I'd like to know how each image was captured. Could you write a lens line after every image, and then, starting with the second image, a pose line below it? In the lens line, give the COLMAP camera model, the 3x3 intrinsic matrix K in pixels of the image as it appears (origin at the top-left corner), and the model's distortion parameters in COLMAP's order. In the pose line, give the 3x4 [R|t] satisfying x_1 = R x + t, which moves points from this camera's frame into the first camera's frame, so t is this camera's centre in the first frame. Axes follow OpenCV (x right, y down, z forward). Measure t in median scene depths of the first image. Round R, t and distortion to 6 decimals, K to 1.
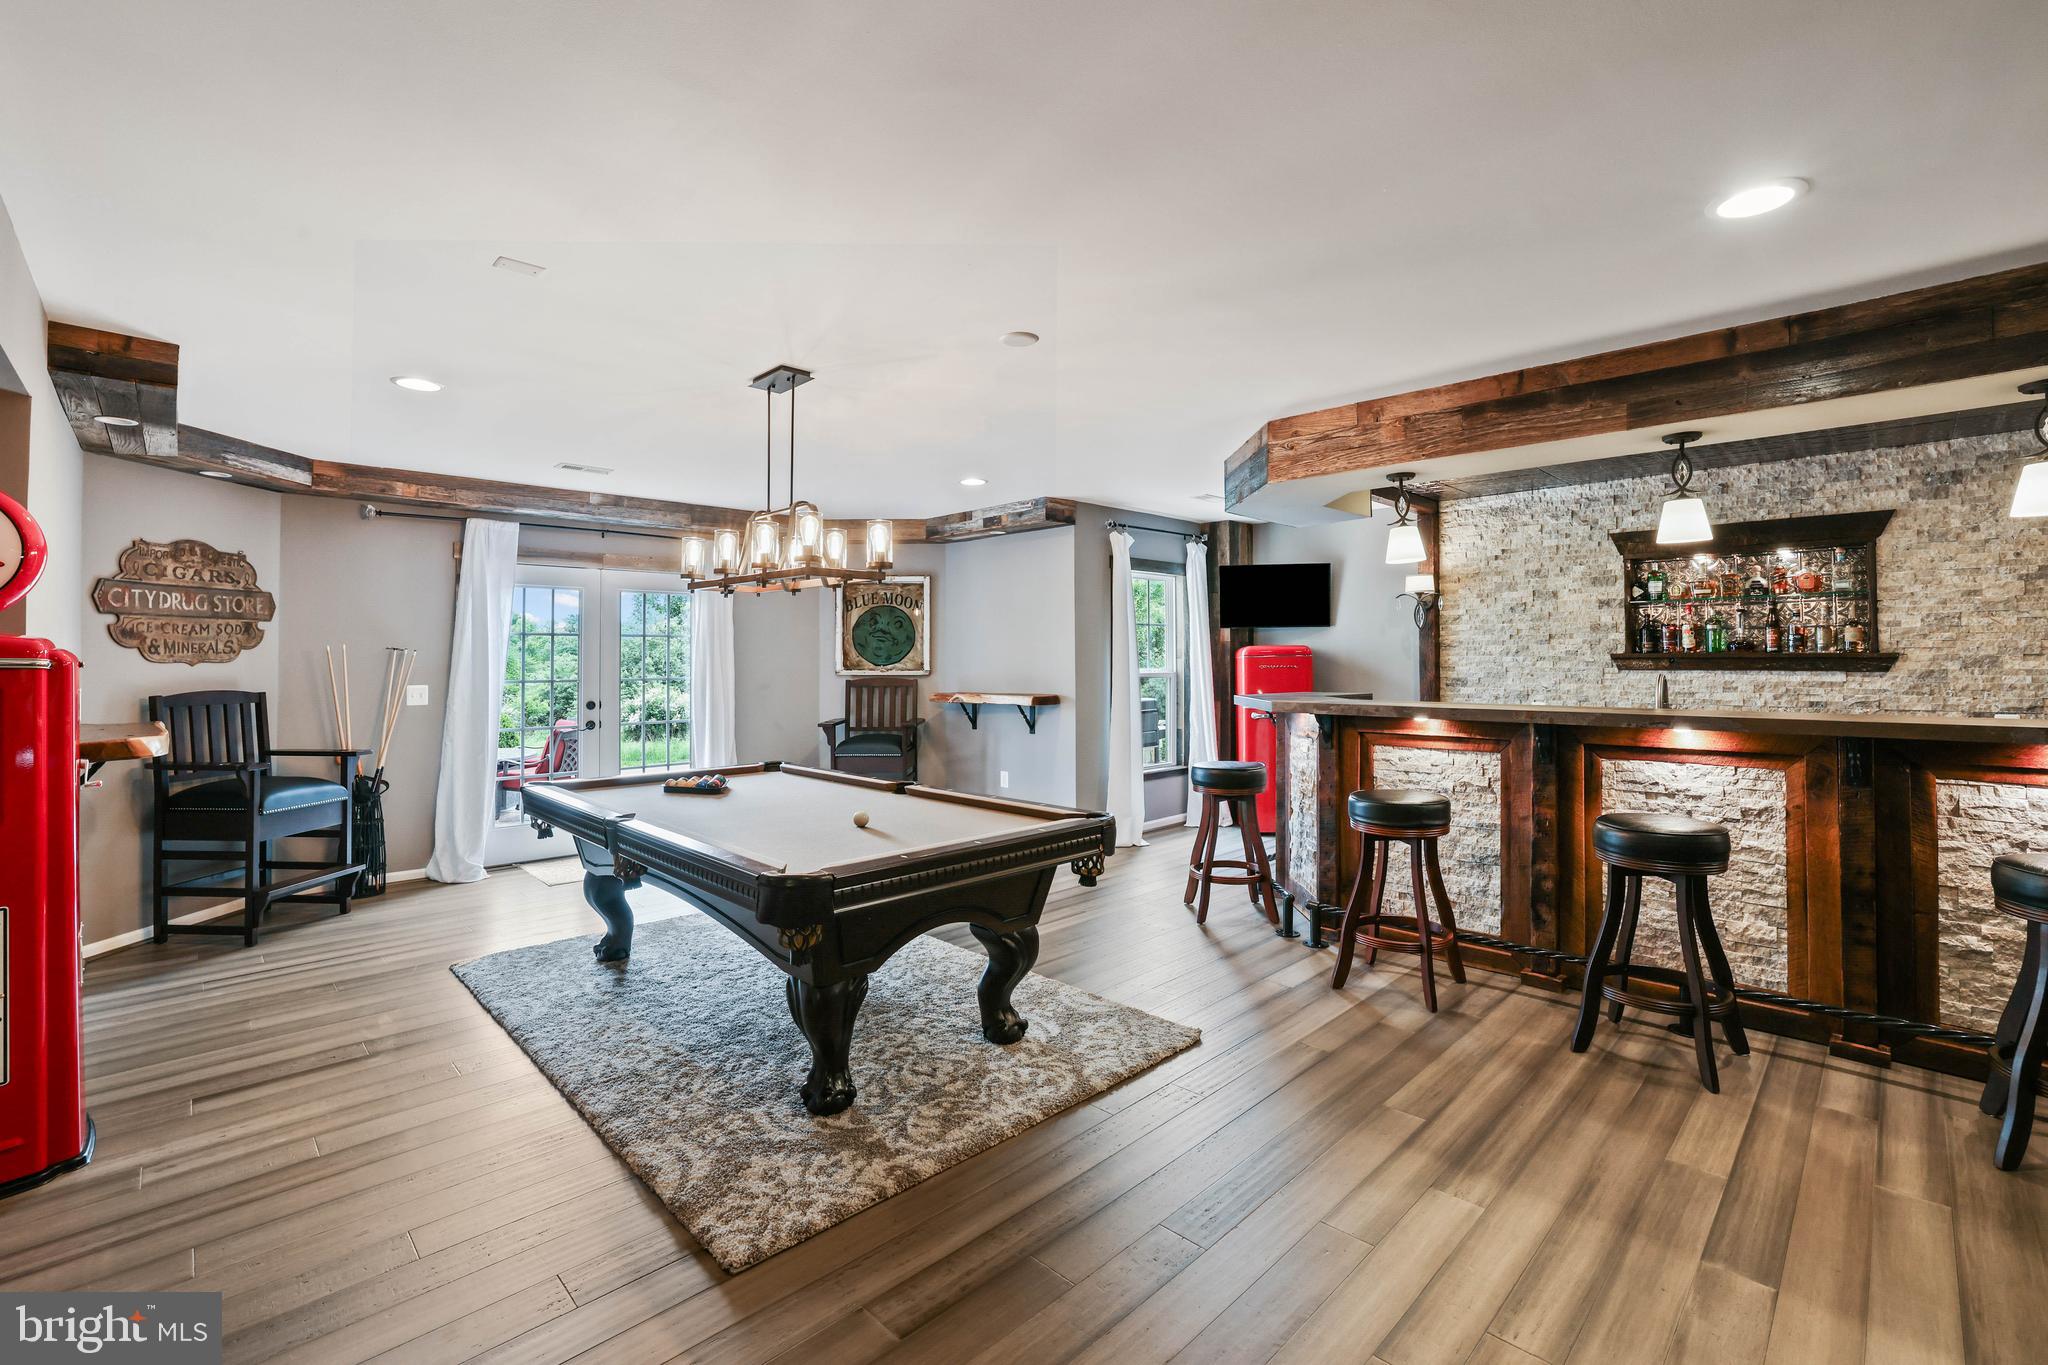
lens RADIAL K [[885.0, 0, 1025.2], [0, 885.0, 653.1], [0, 0, 1]] dist [-0.025875, 0.000783]
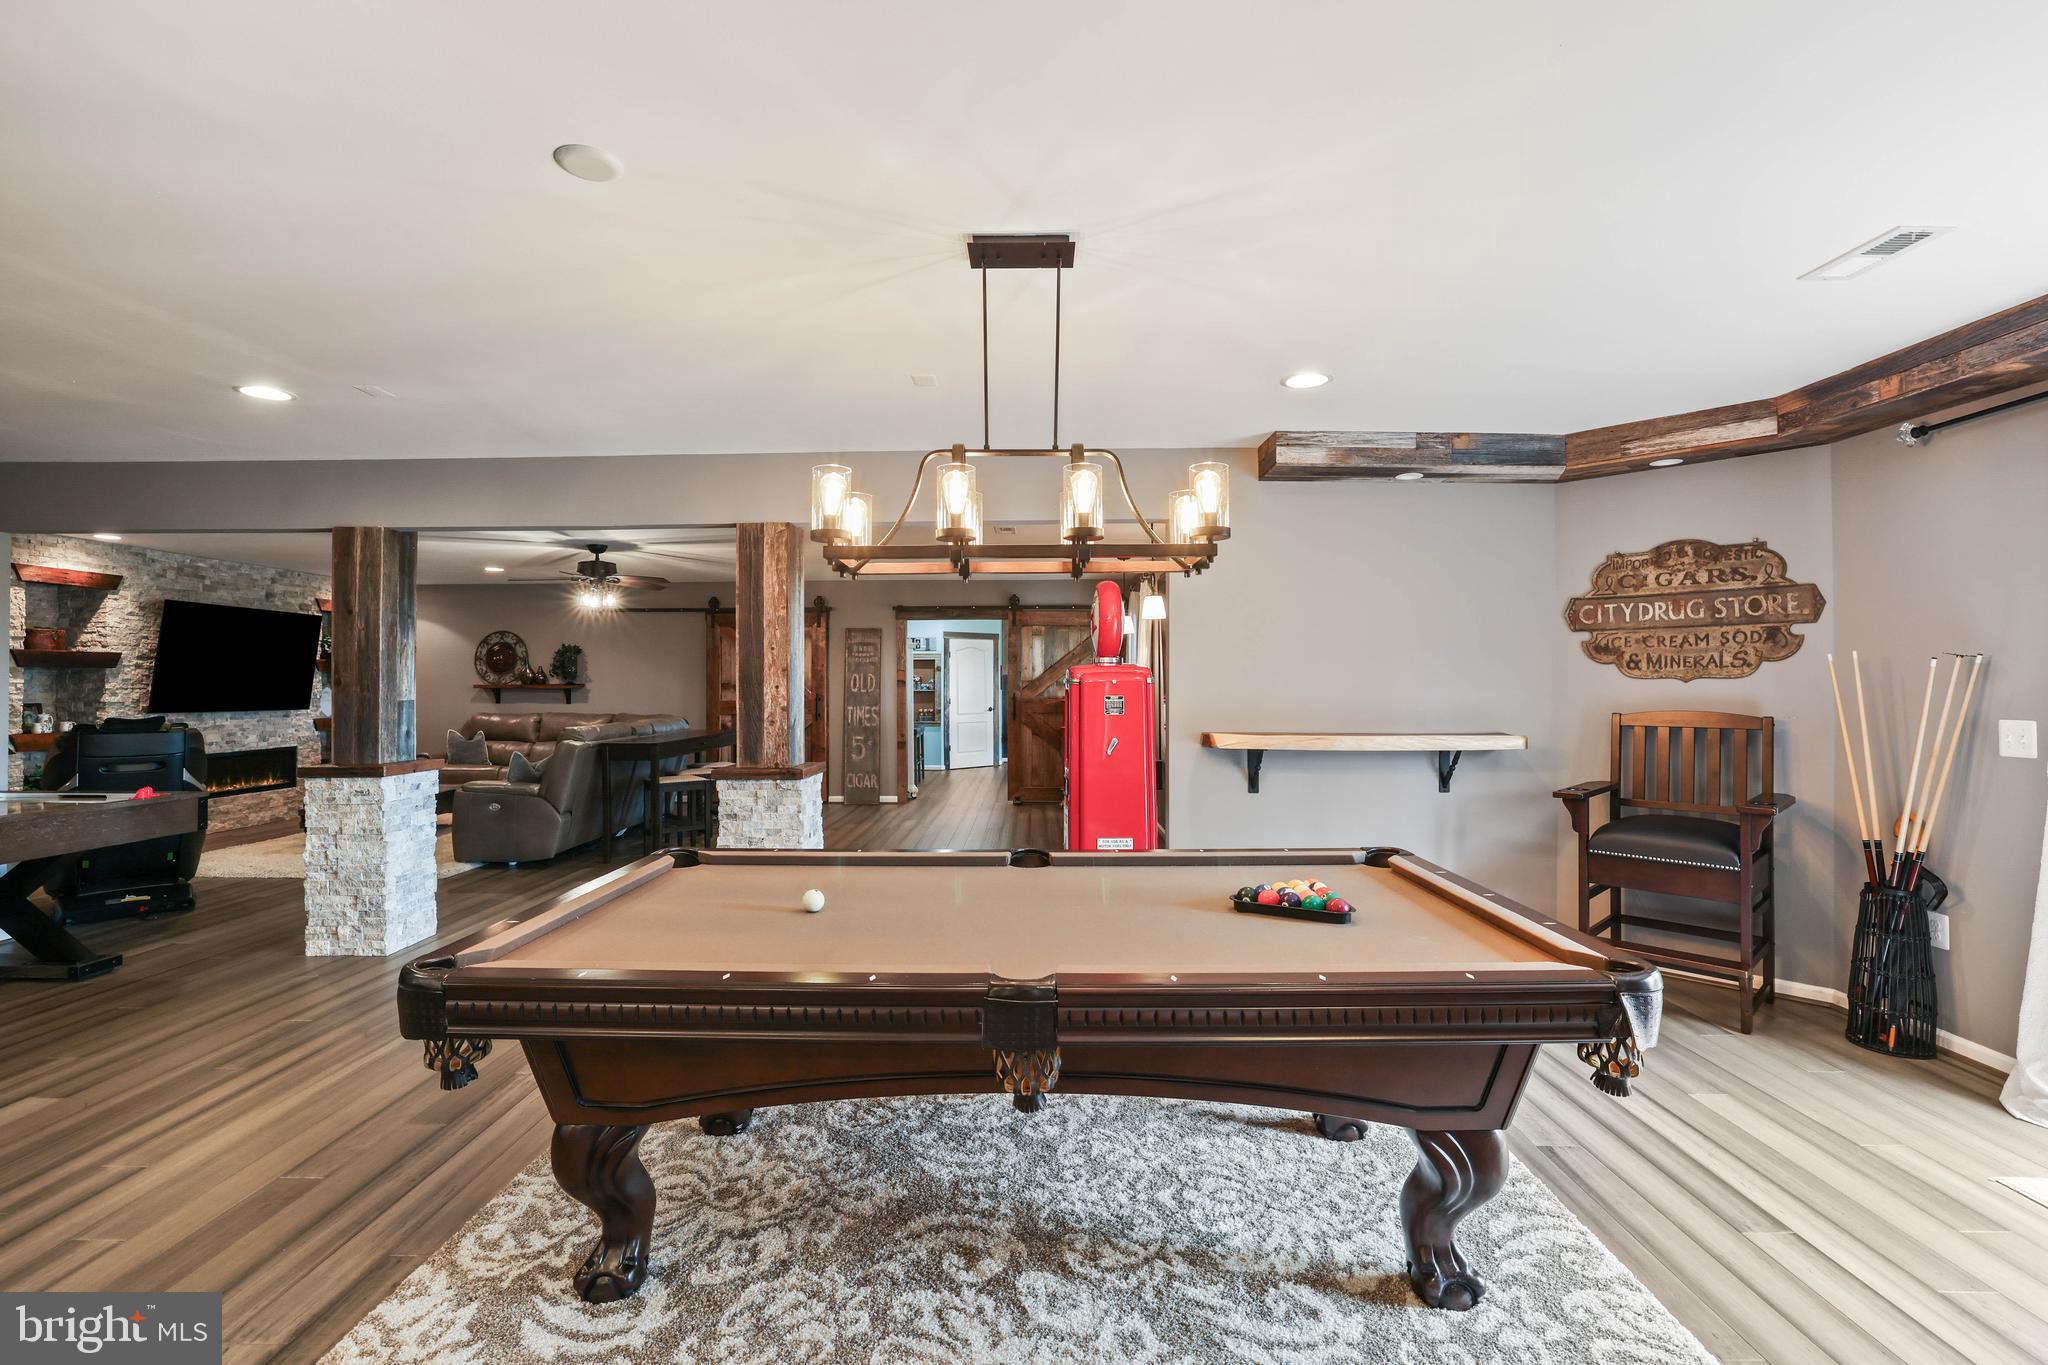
lens RADIAL K [[898.0, 0, 1024.9], [0, 898.0, 668.4], [0, 0, 1]] dist [-0.041571, 0.014724]
pose [[-0.708132, -0.004477, -0.706066, 0.132305], [0.009804, 0.999821, -0.016173, 0.007815], [0.706012, -0.018375, -0.707961, 1.037112]]
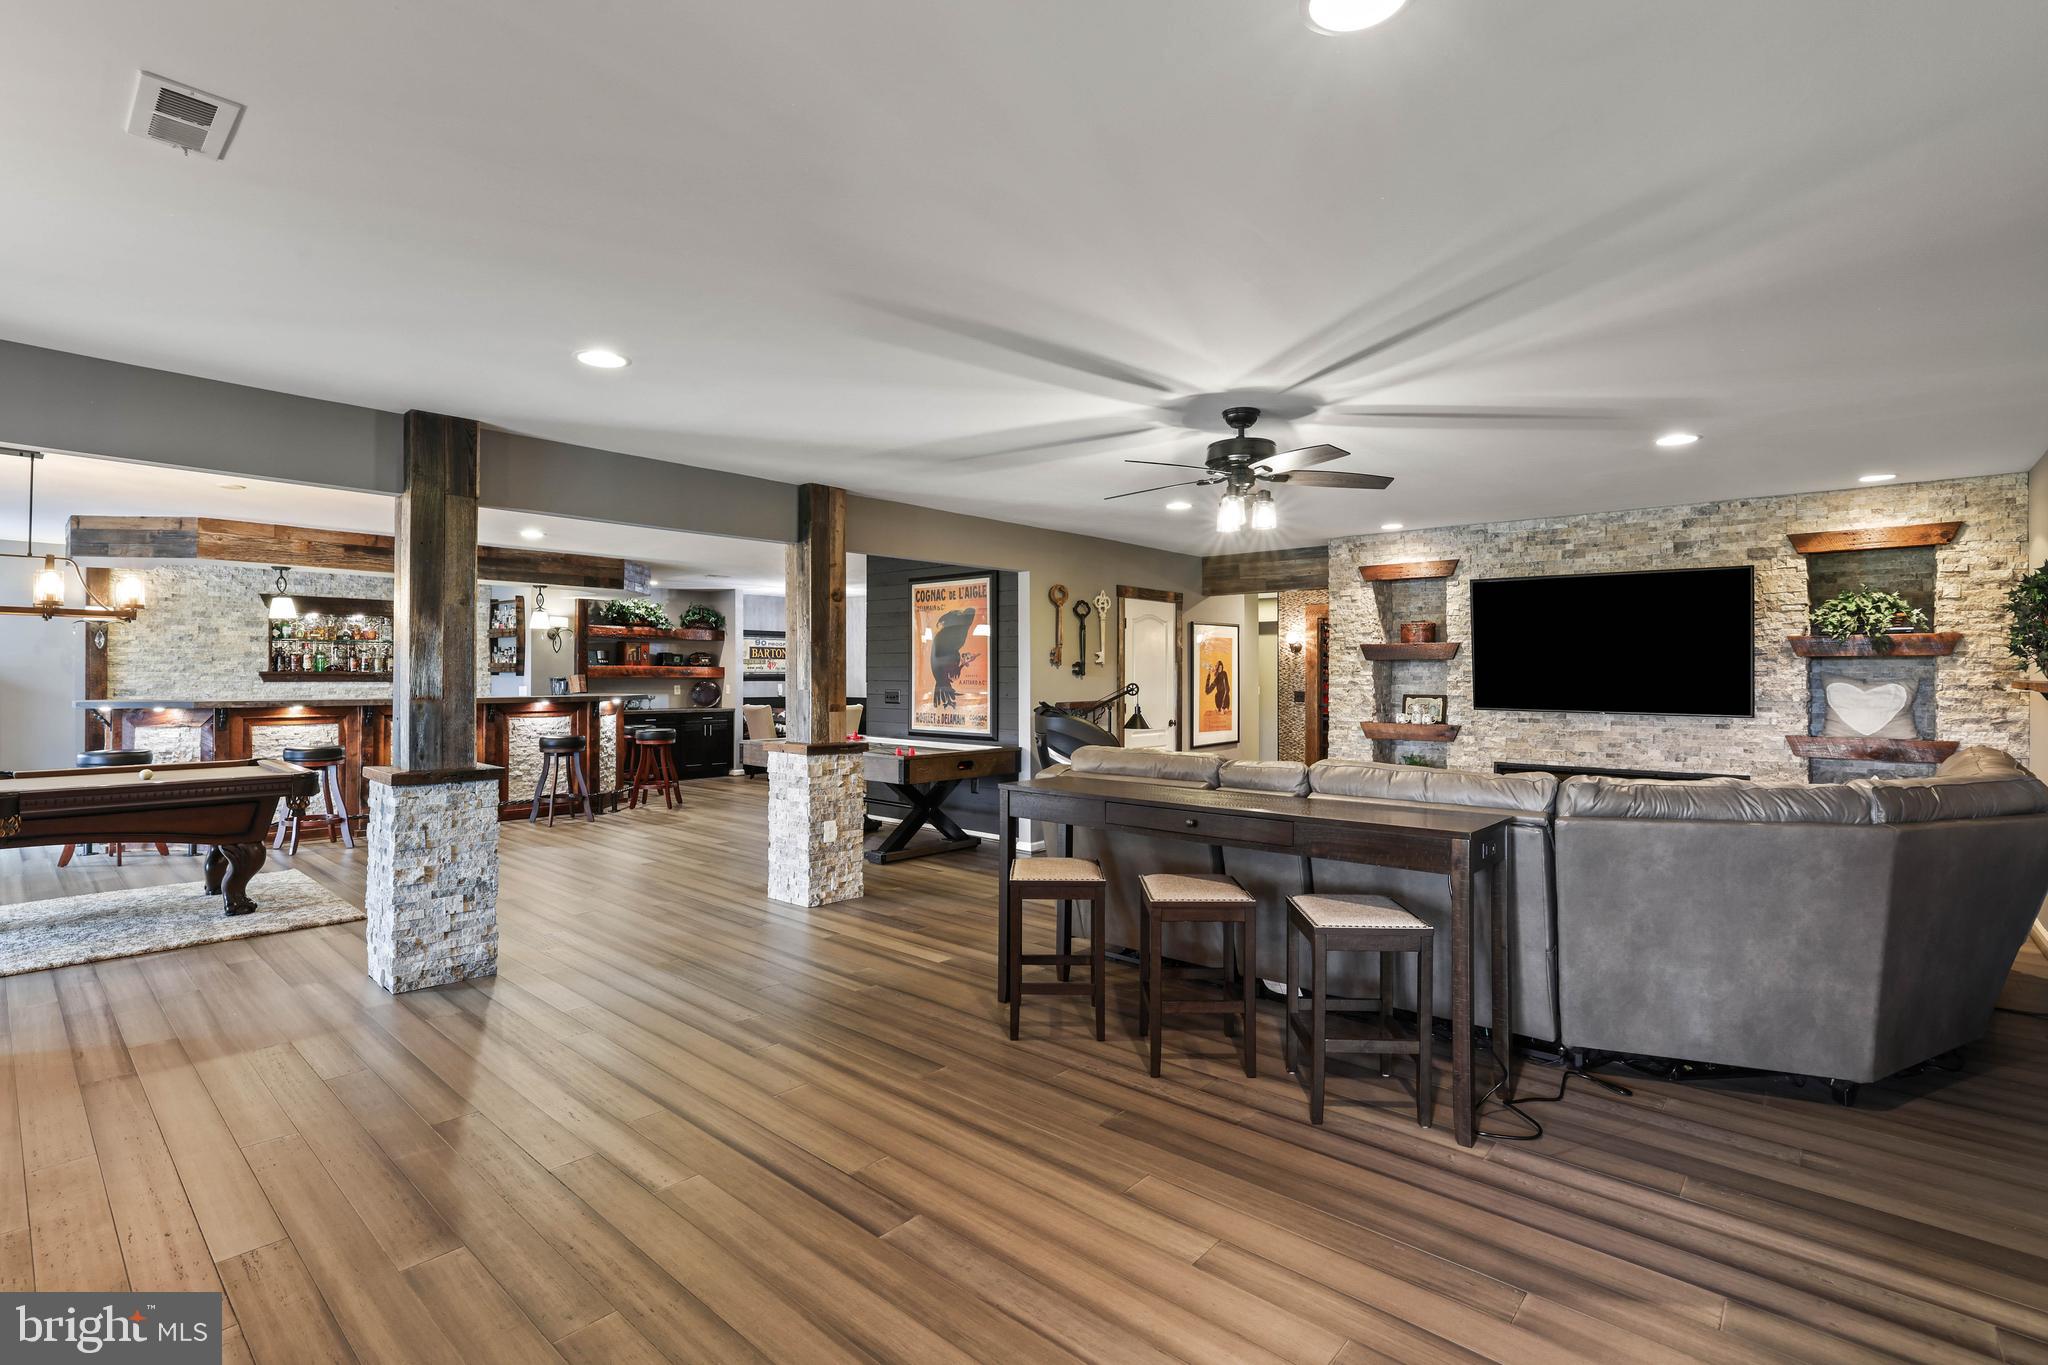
lens RADIAL K [[951.3, 0, 1028.4], [0, 951.3, 670.9], [0, 0, 1]] dist [-0.021074, 0.001083]
pose [[-0.069592, 0.009953, 0.997526, -1.213480], [-0.007543, 0.999916, -0.010503, 0.007392], [-0.997547, -0.008255, -0.069511, -0.267452]]
